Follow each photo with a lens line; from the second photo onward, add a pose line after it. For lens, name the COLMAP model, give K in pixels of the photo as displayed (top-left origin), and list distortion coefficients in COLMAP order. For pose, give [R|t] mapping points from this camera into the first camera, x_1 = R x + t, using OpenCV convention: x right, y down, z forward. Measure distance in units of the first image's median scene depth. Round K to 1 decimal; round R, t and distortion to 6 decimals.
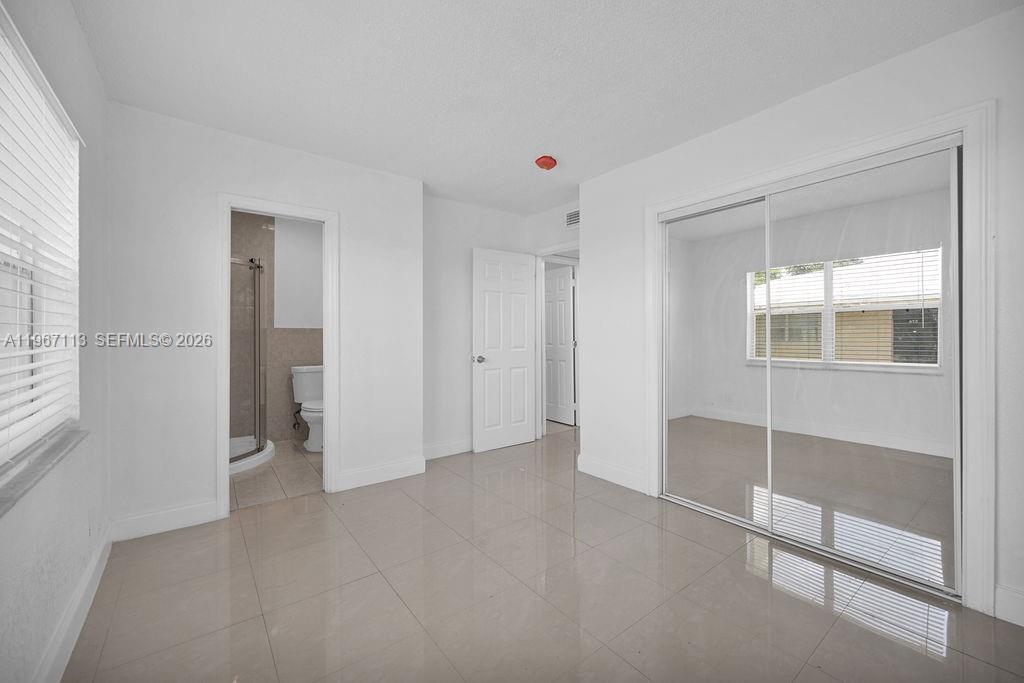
lens RADIAL K [[408.7, 0, 514.1], [0, 408.7, 335.9], [0, 0, 1]] dist [-0.001143, 0.000101]
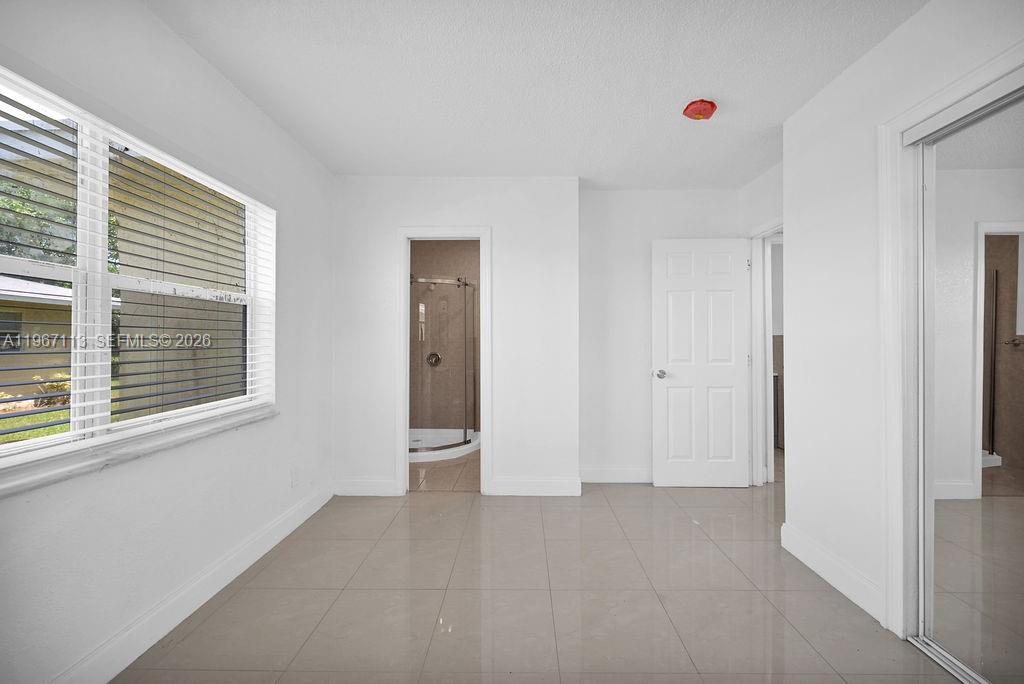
lens RADIAL K [[419.3, 0, 512.0], [0, 419.3, 342.0], [0, 0, 1]] dist [0.011862, -0.000206]
pose [[0.783281, 0.002993, -0.621660, 0.235407], [-0.003920, 0.999992, -0.000125, -0.007393], [0.621655, 0.002535, 0.783287, 0.167400]]
